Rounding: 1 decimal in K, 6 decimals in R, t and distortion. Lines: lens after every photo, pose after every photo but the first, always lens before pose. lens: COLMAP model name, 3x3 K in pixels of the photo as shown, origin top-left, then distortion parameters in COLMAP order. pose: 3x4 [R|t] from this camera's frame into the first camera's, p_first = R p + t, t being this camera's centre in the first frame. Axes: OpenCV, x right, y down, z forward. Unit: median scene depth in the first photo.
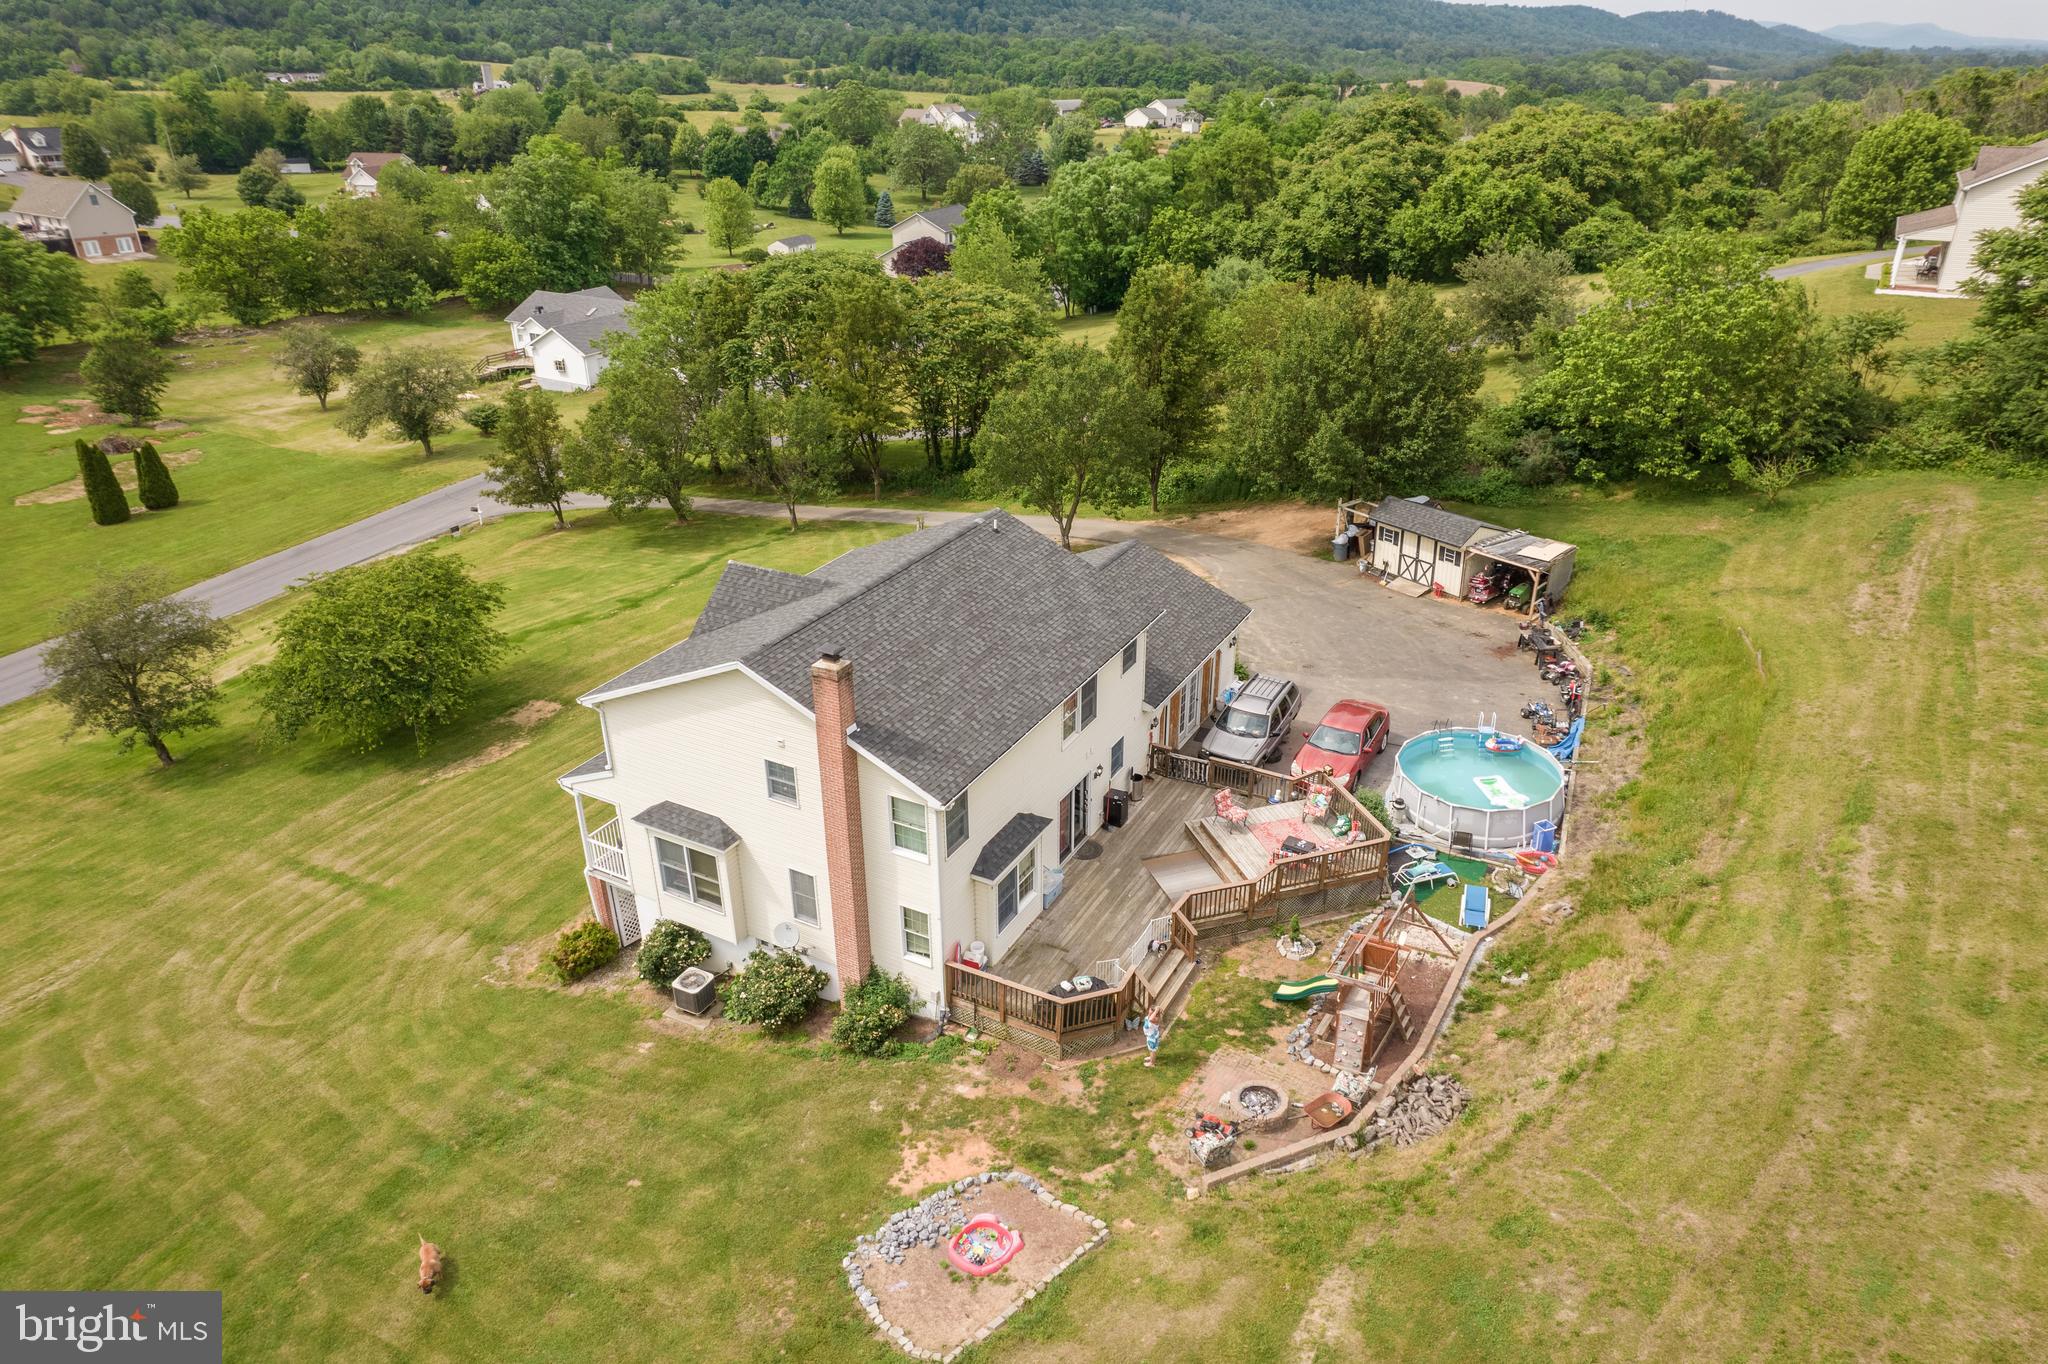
lens RADIAL K [[1311.3, 0, 1026.3], [0, 1311.3, 683.5], [0, 0, 1]] dist [-0.074295, 0.067151]
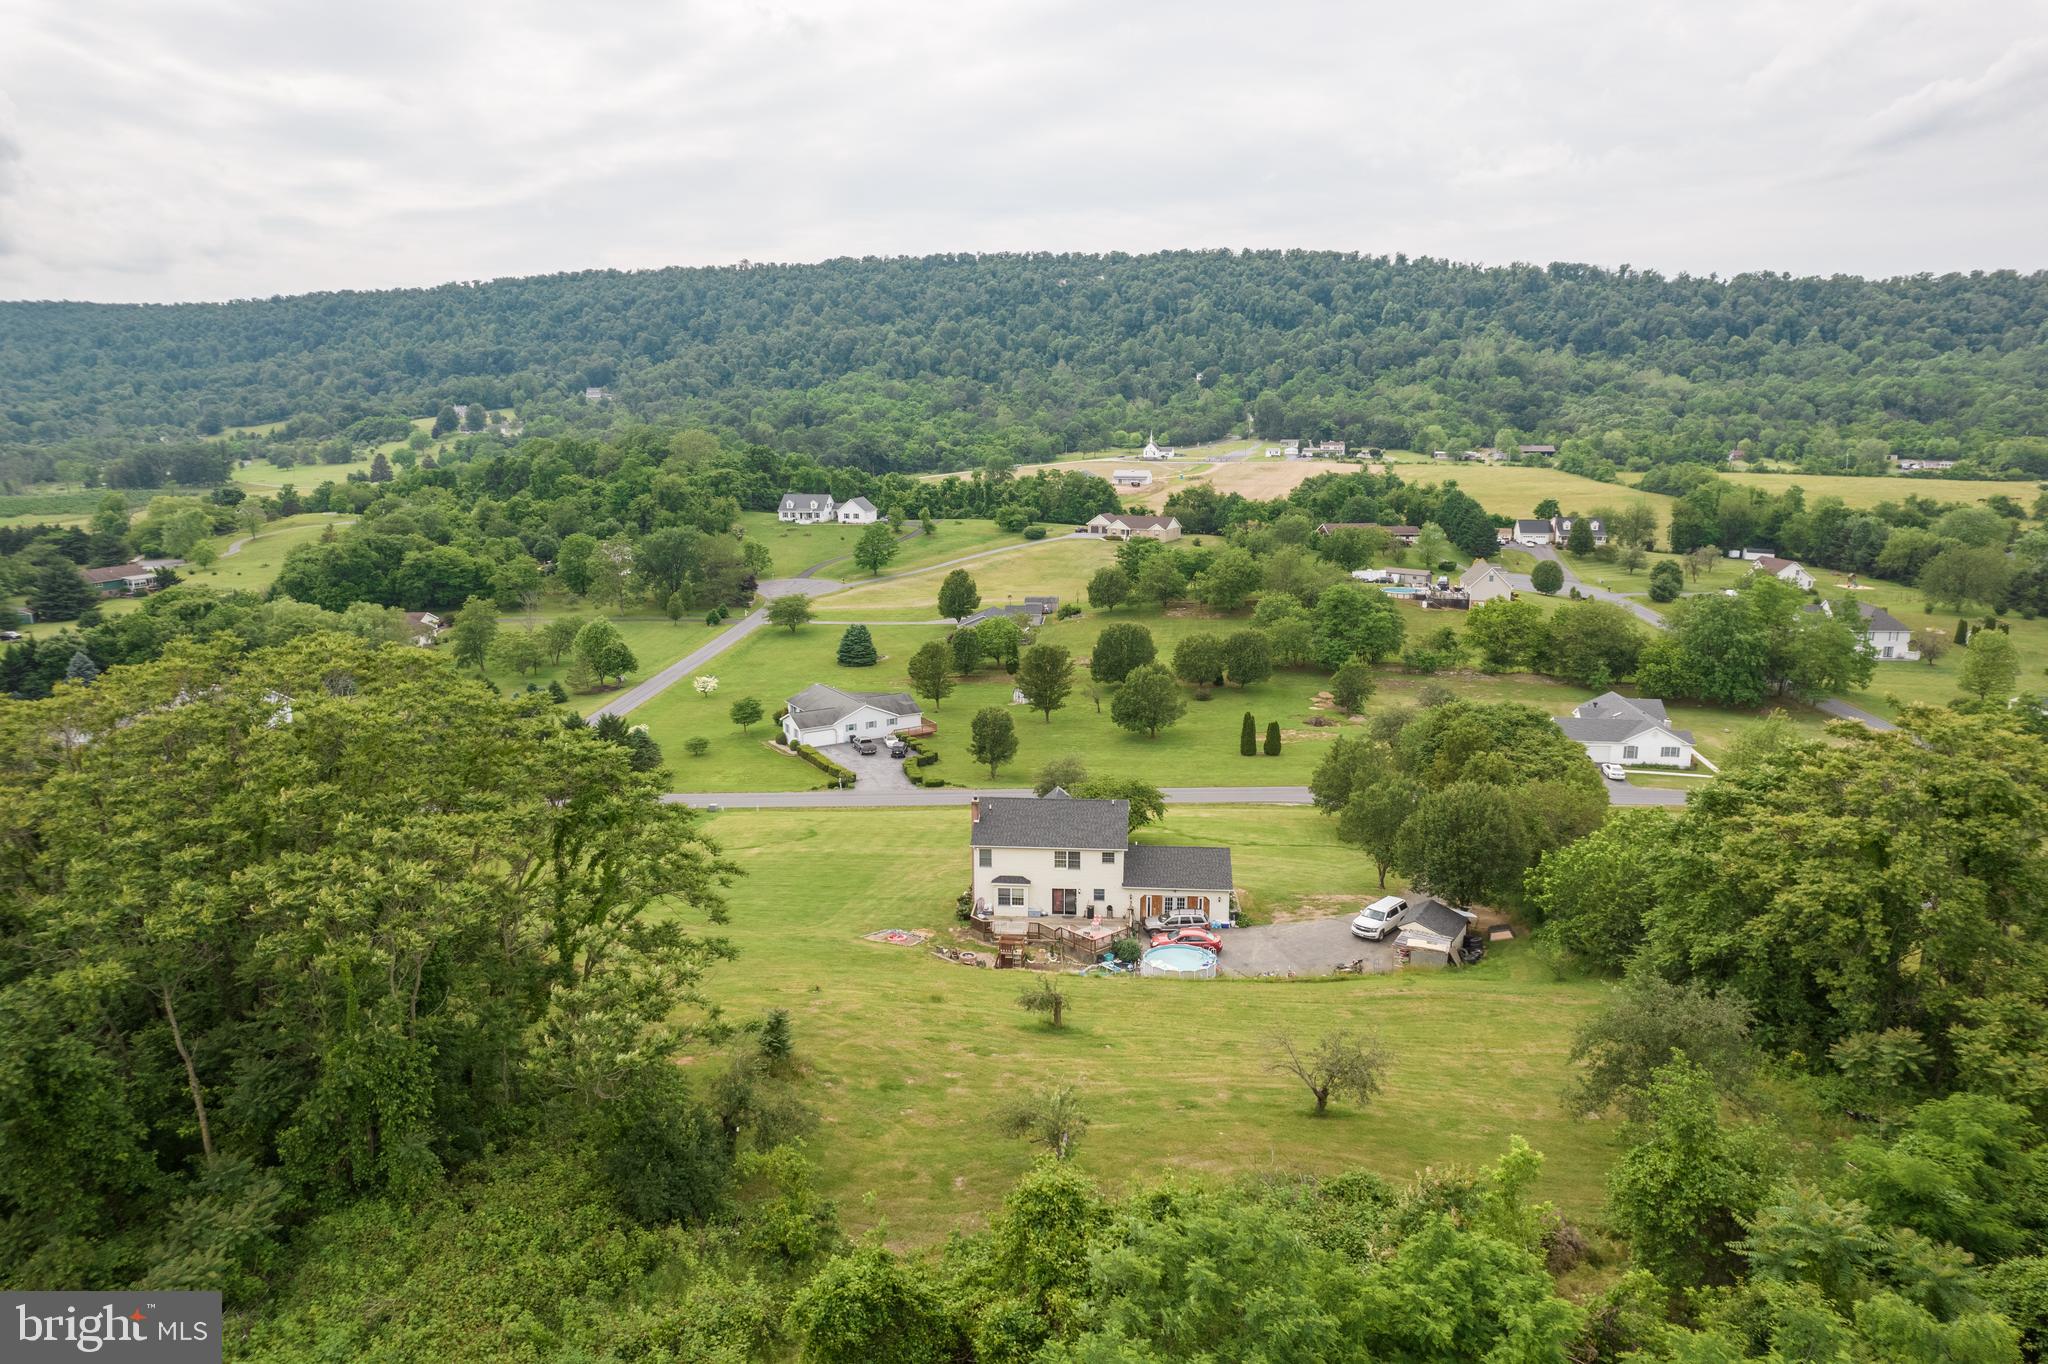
lens RADIAL K [[1311.3, 0, 1024.9], [0, 1311.3, 677.6], [0, 0, 1]] dist [-0.074295, 0.067151]
pose [[0.388358, 0.192788, -0.901117, 2.225341], [-0.407400, 0.913036, 0.019760, -0.323921], [0.826561, 0.359441, 0.433127, -0.409293]]
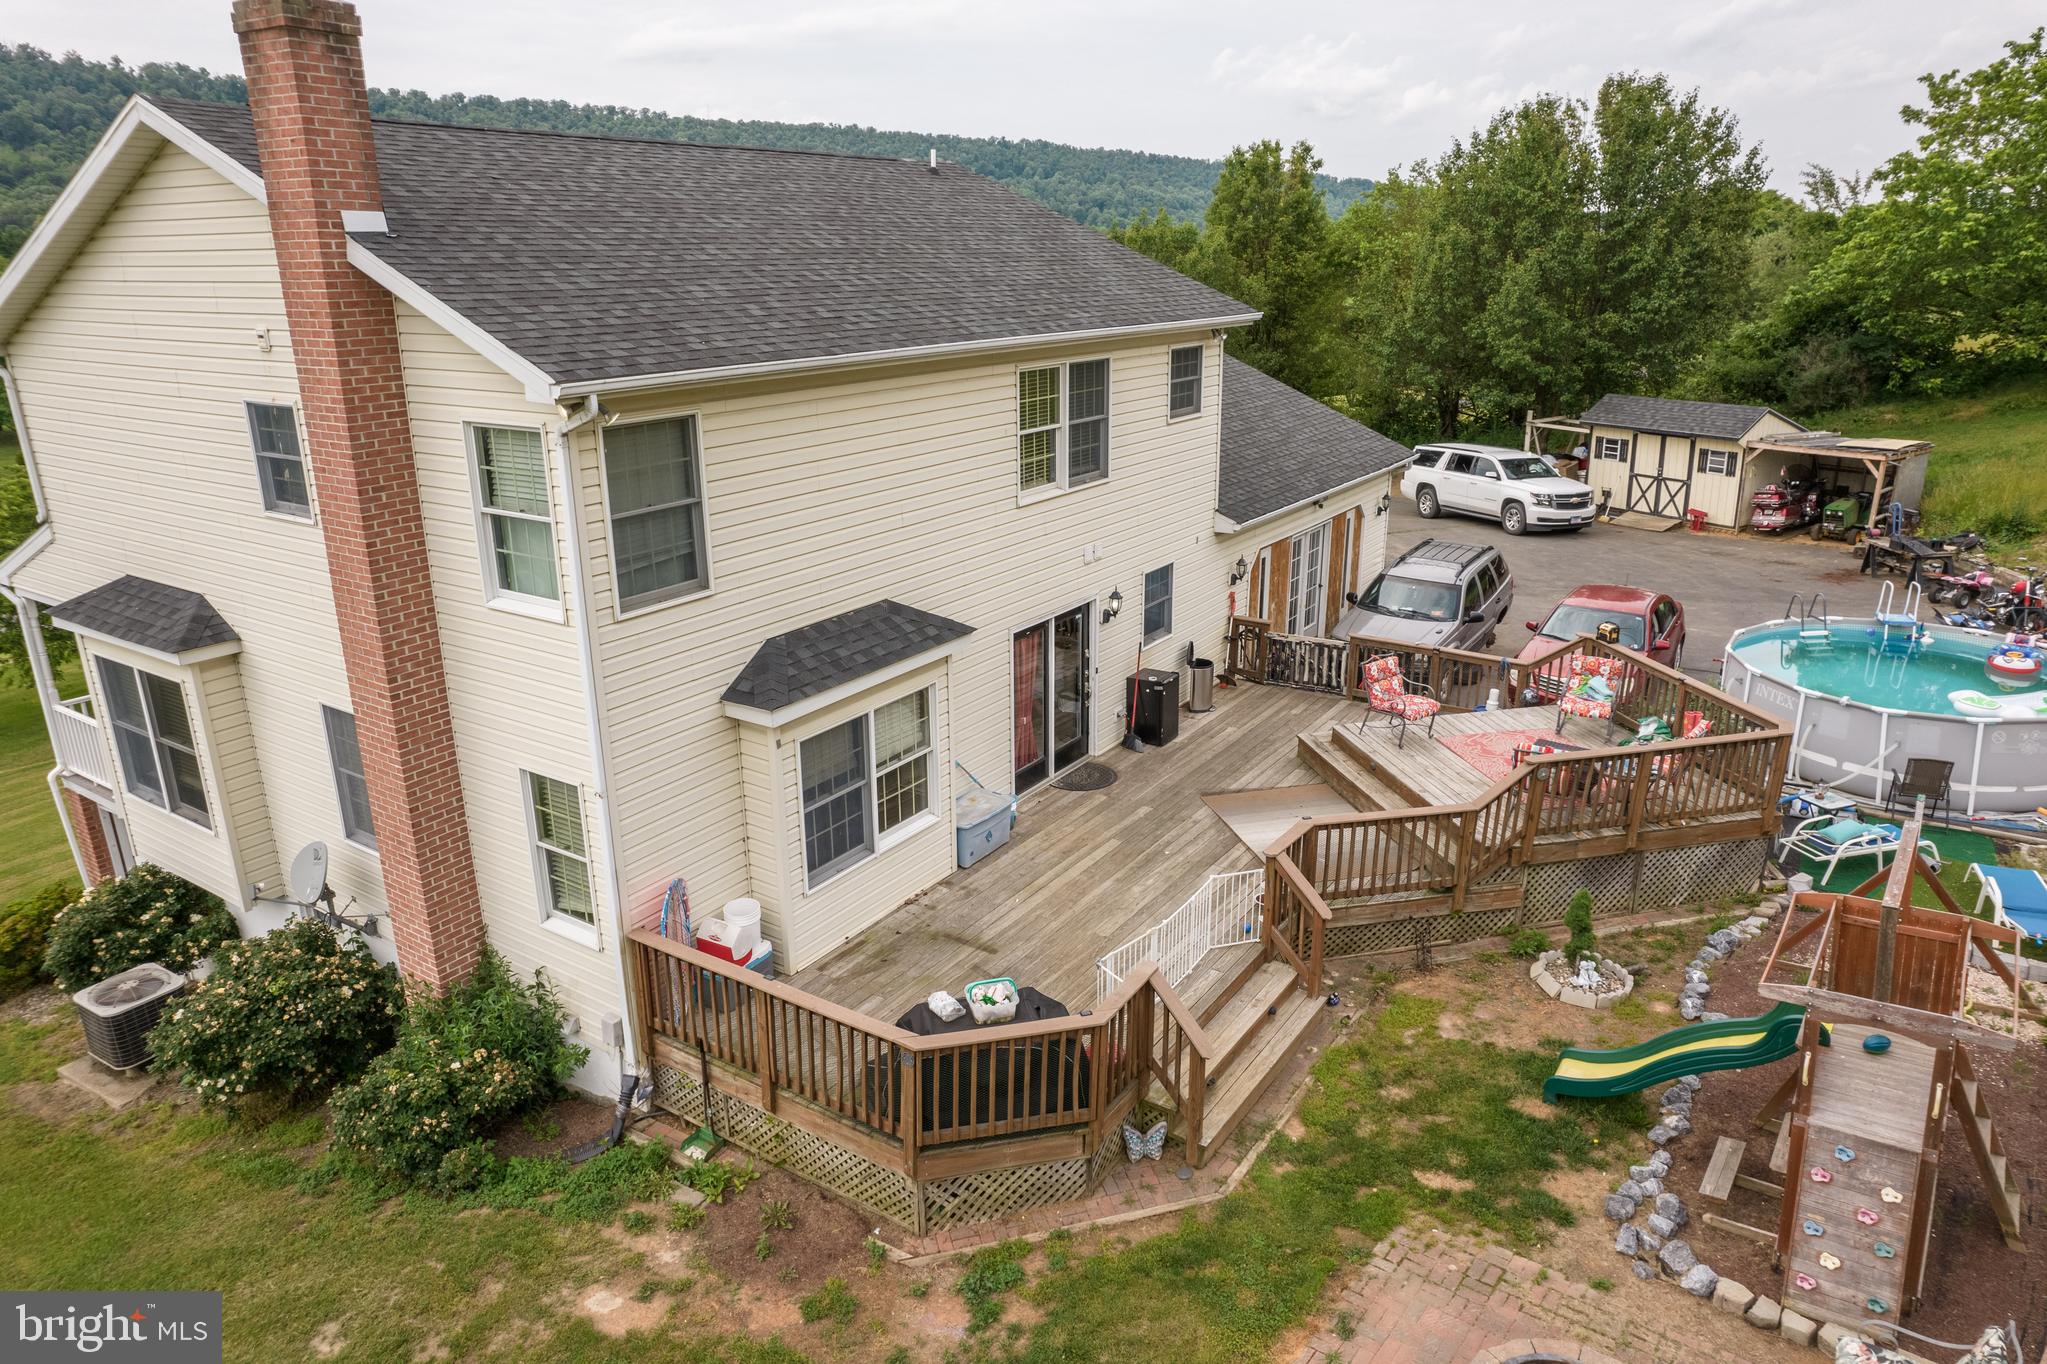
lens RADIAL K [[1310.7, 0, 1030.2], [0, 1310.7, 678.7], [0, 0, 1]] dist [-0.074295, 0.067151]
pose [[0.996456, 0.027207, -0.079591, 0.059403], [-0.038388, 0.989048, -0.142511, 0.149717], [0.074842, 0.145062, 0.986588, 0.503135]]
